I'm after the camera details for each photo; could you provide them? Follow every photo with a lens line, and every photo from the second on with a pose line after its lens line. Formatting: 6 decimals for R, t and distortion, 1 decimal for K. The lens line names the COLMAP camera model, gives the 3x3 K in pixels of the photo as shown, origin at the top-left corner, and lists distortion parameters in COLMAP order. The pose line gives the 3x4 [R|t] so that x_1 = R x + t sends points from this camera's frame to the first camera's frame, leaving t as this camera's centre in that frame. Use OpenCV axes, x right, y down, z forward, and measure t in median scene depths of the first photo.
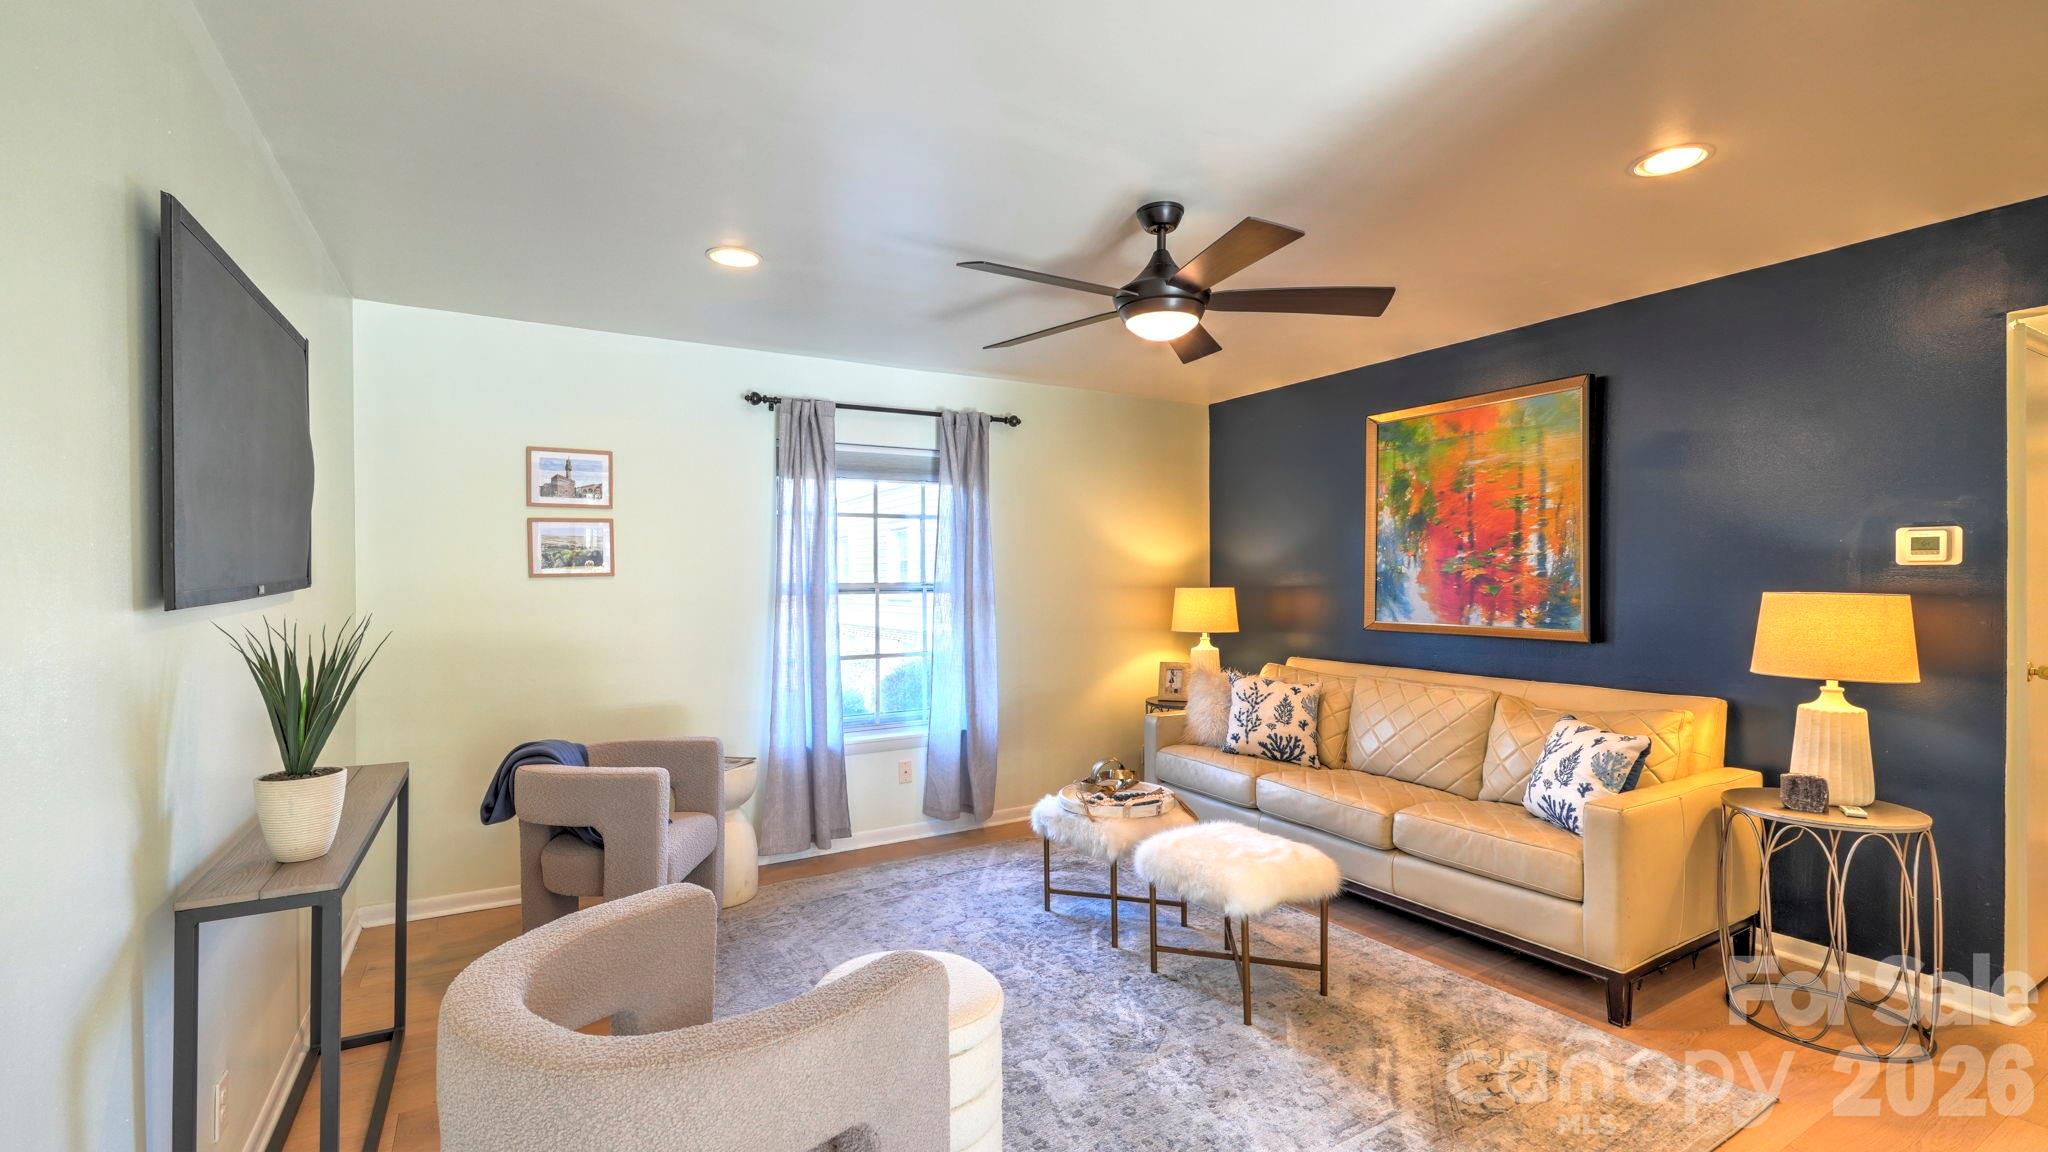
lens RADIAL K [[889.6, 0, 1026.8], [0, 889.6, 579.3], [0, 0, 1]] dist [-0.000003, 0.000641]
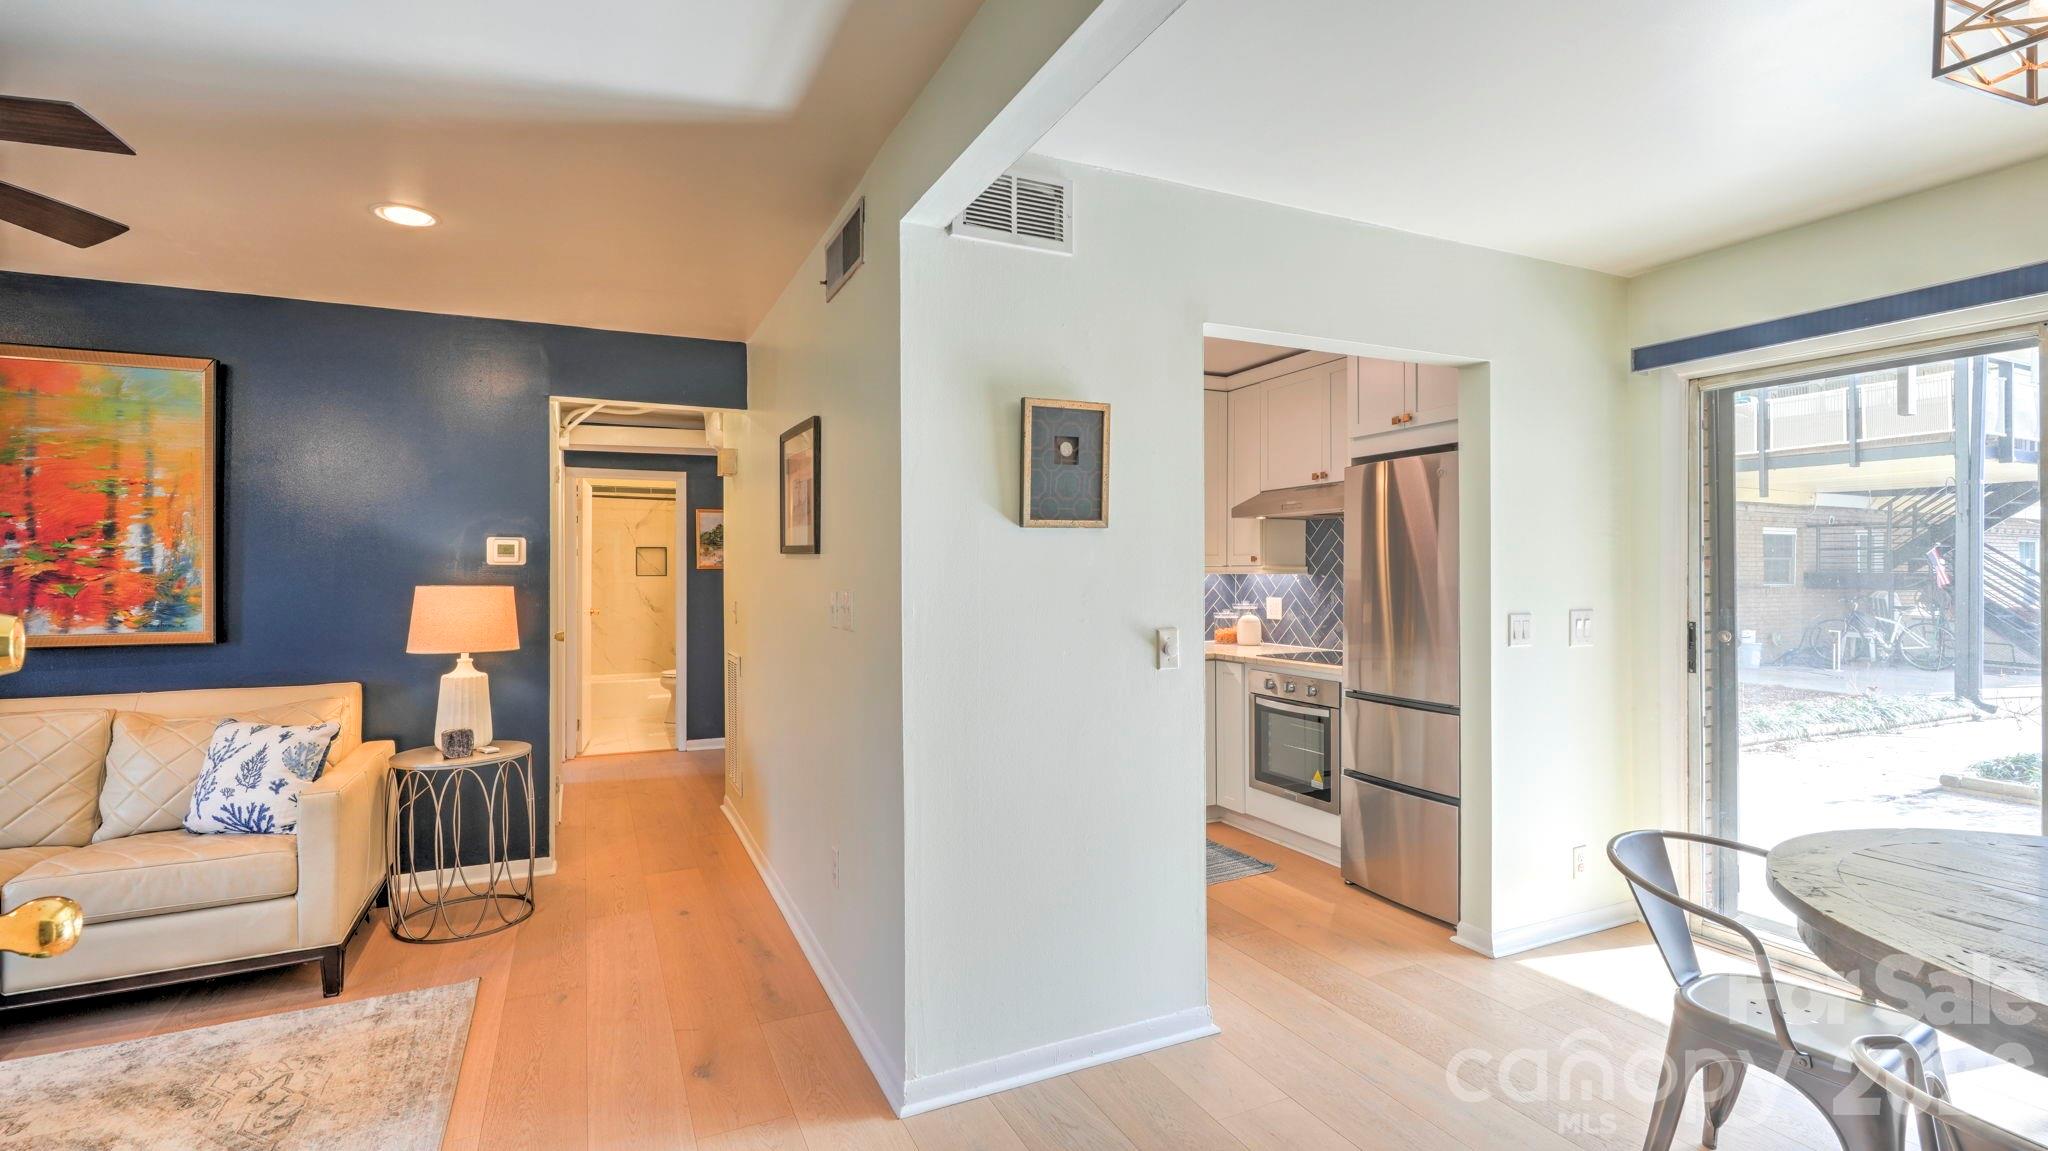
lens RADIAL K [[910.2, 0, 1009.2], [0, 910.2, 568.5], [0, 0, 1]] dist [-0.000077, -0.000203]
pose [[0.096510, 0.006626, 0.995310, -0.288383], [0.004610, 0.999964, -0.007104, 0.002891], [-0.995321, 0.005274, 0.096476, 0.077200]]
